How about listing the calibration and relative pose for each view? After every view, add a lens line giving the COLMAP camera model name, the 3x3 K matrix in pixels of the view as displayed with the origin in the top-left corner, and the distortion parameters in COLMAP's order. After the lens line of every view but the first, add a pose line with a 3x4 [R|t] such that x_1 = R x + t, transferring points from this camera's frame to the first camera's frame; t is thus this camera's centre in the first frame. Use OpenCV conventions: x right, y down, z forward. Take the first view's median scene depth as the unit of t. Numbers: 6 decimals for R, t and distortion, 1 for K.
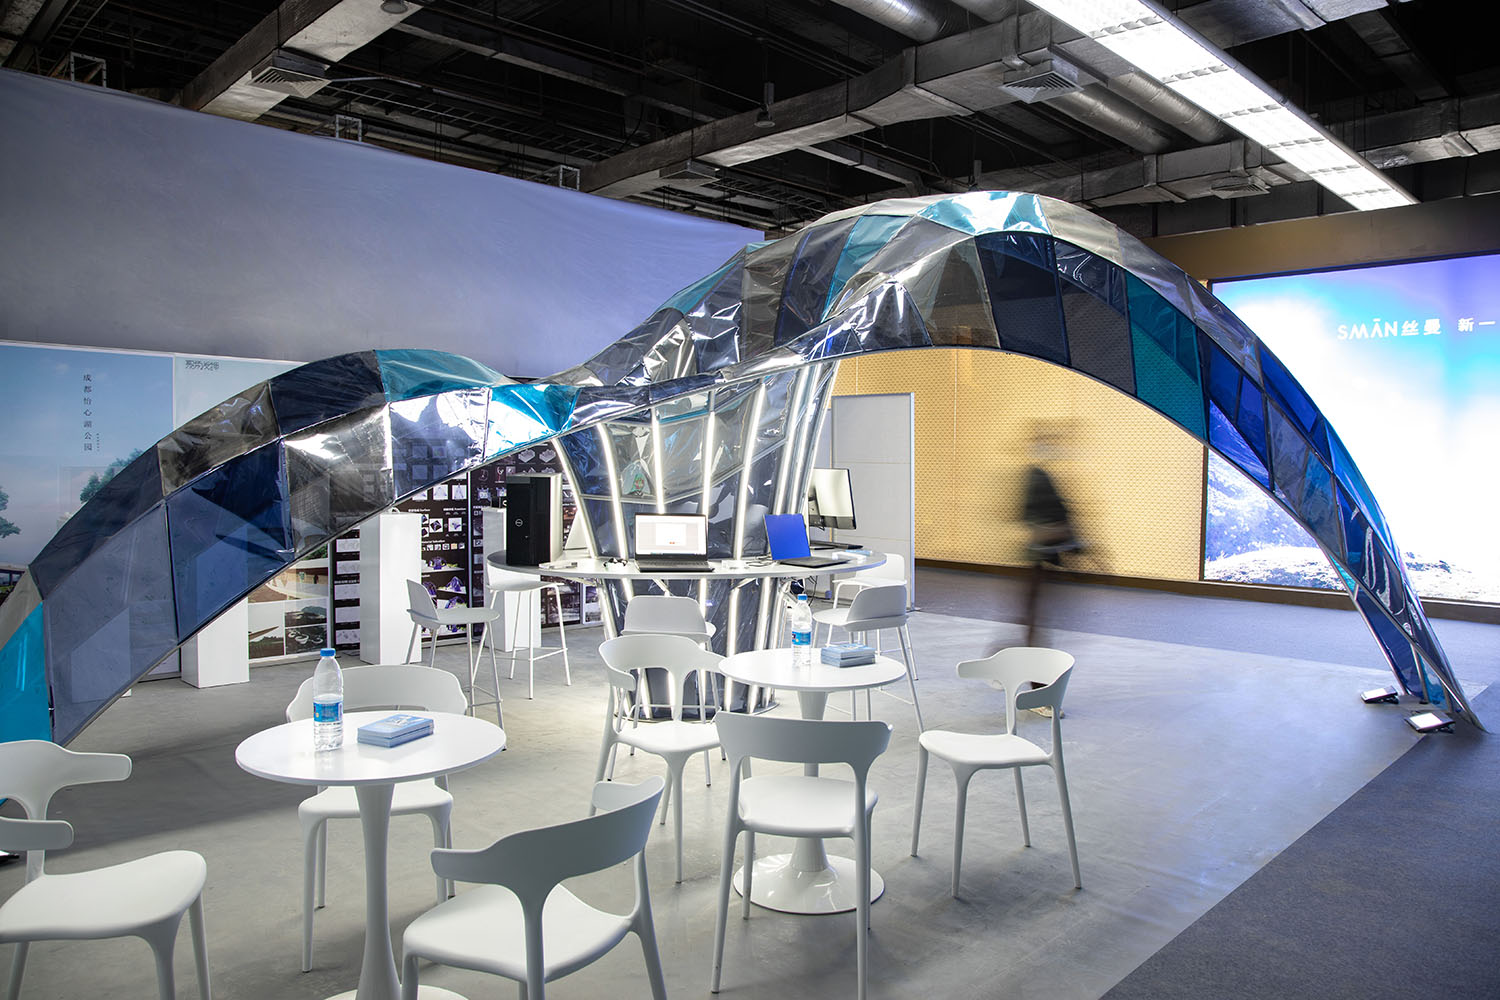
lens RADIAL K [[1051.3, 0, 750.0], [0, 1051.3, 500.0], [0, 0, 1]] dist [-0.042297, -0.000645]
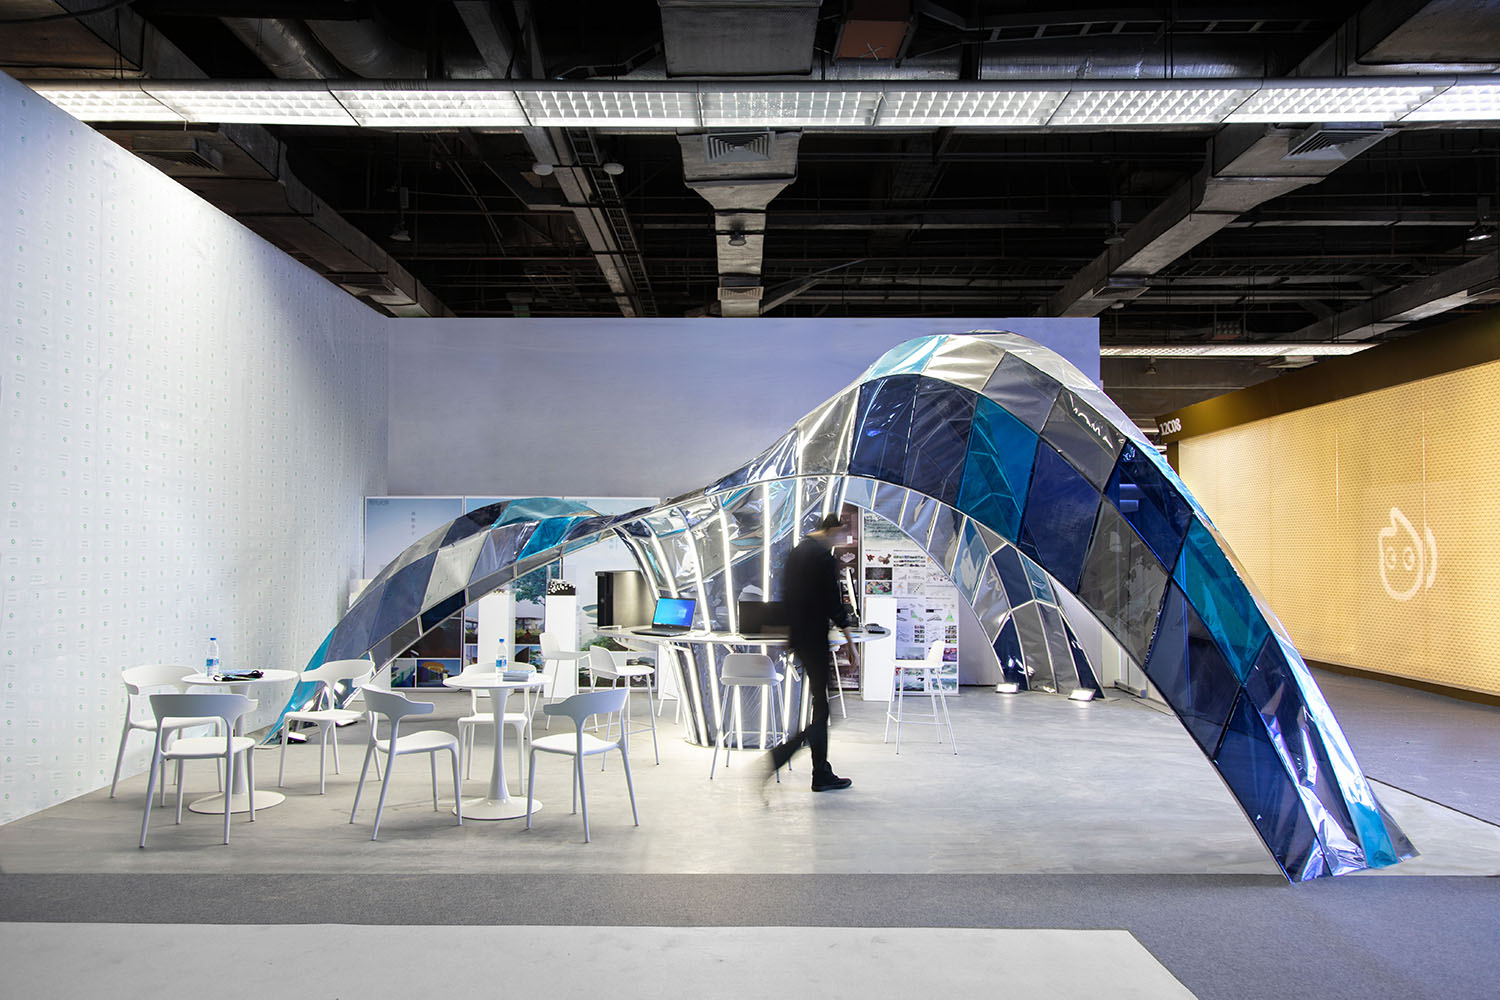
lens RADIAL K [[1022.9, 0, 722.1], [0, 1022.9, 516.5], [0, 0, 1]] dist [0.027360, -0.000371]
pose [[0.696941, -0.025292, -0.716682, 1.034545], [-0.032348, 0.997252, -0.066650, -0.003949], [0.716399, 0.069634, 0.694208, 0.050106]]
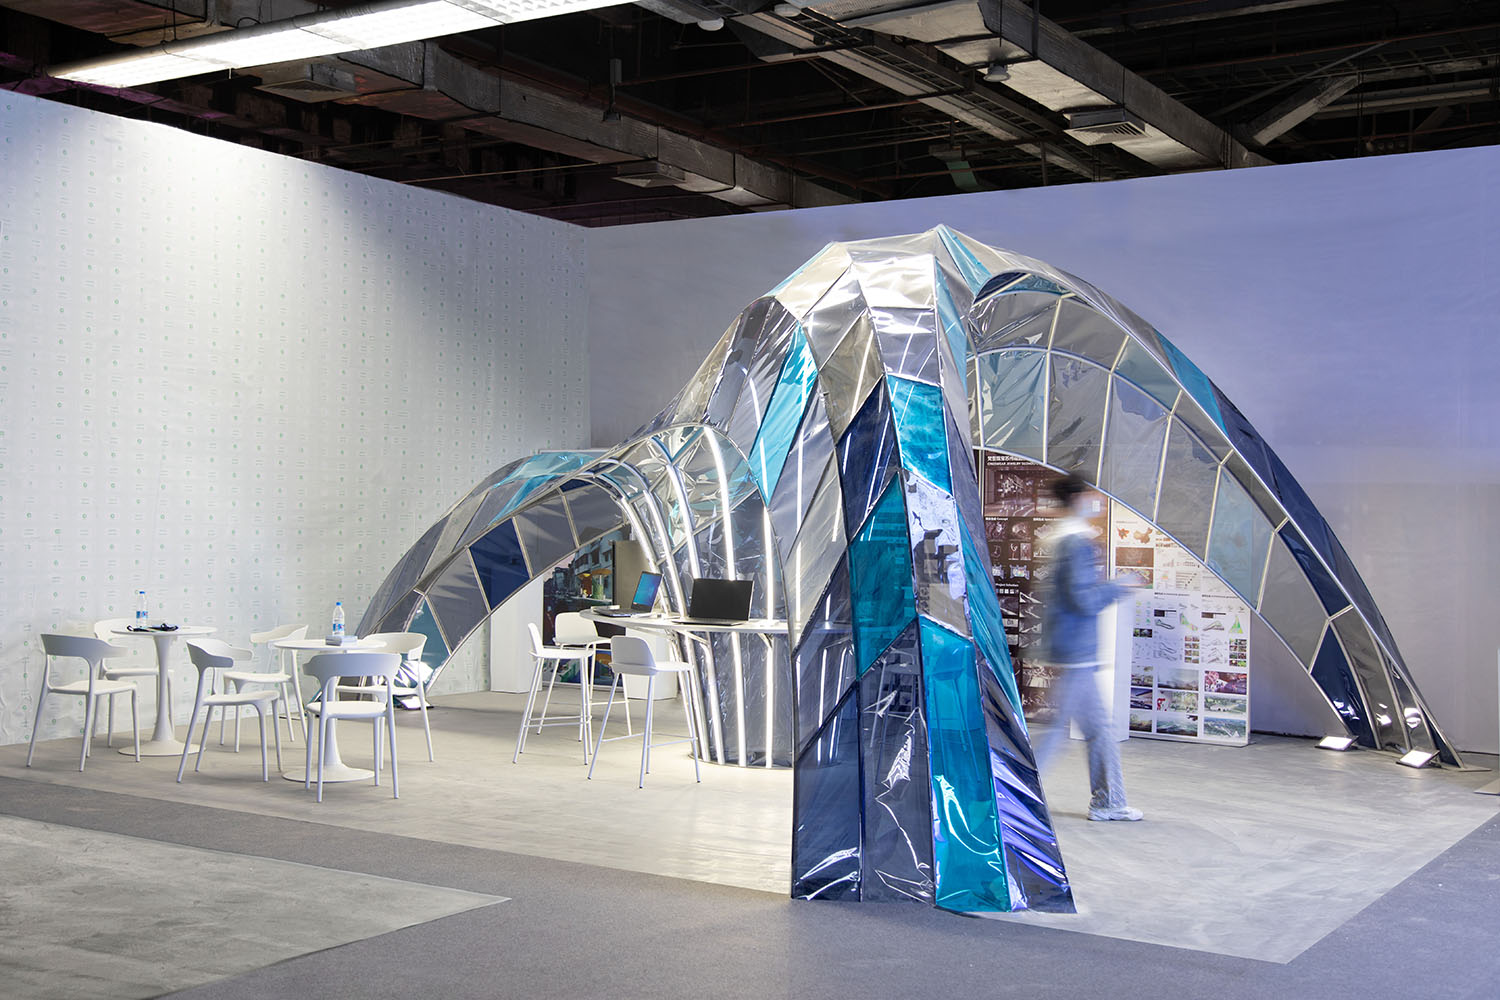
lens RADIAL K [[1743.0, 0, 750.0], [0, 1743.0, 500.0], [0, 0, 1]] dist [0.026219, 0.009365]
pose [[0.215658, -0.011295, -0.976404, 1.970794], [-0.058665, 0.997977, -0.024502, -0.025567], [0.974705, 0.062565, 0.214559, 0.700999]]
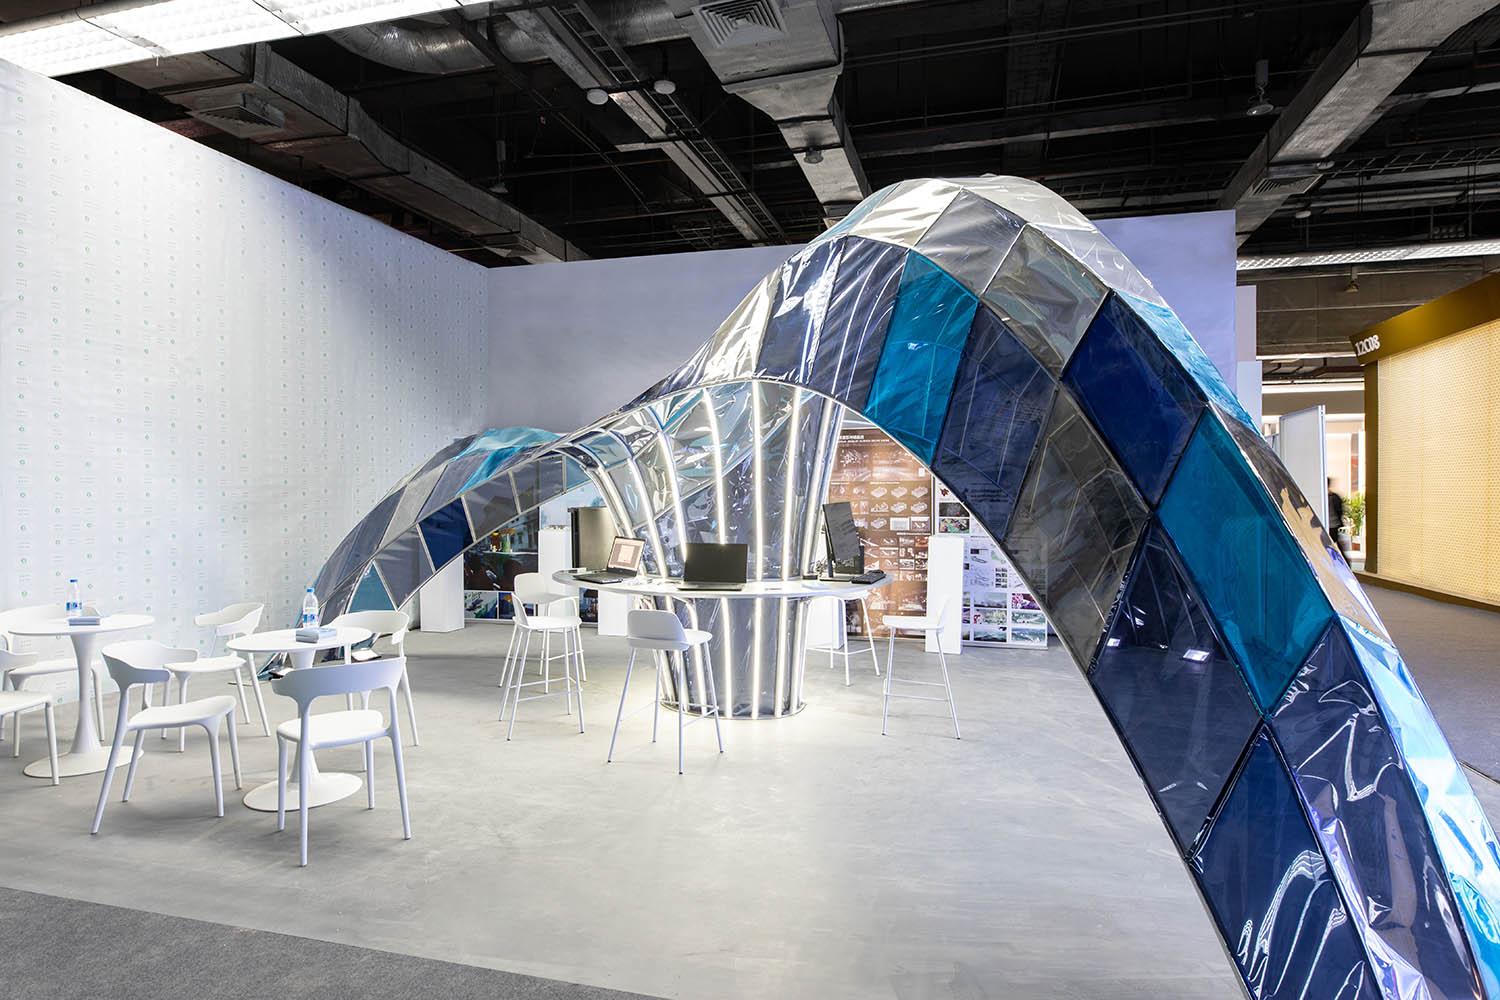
lens RADIAL K [[849.2, 0, 747.7], [0, 849.2, 495.8], [0, 0, 1]] dist [-0.002470, 0.001764]
pose [[0.491889, -0.000239, -0.870658, 0.920776], [-0.033215, 0.999267, -0.019040, -0.020571], [0.870024, 0.038285, 0.491521, 0.642920]]
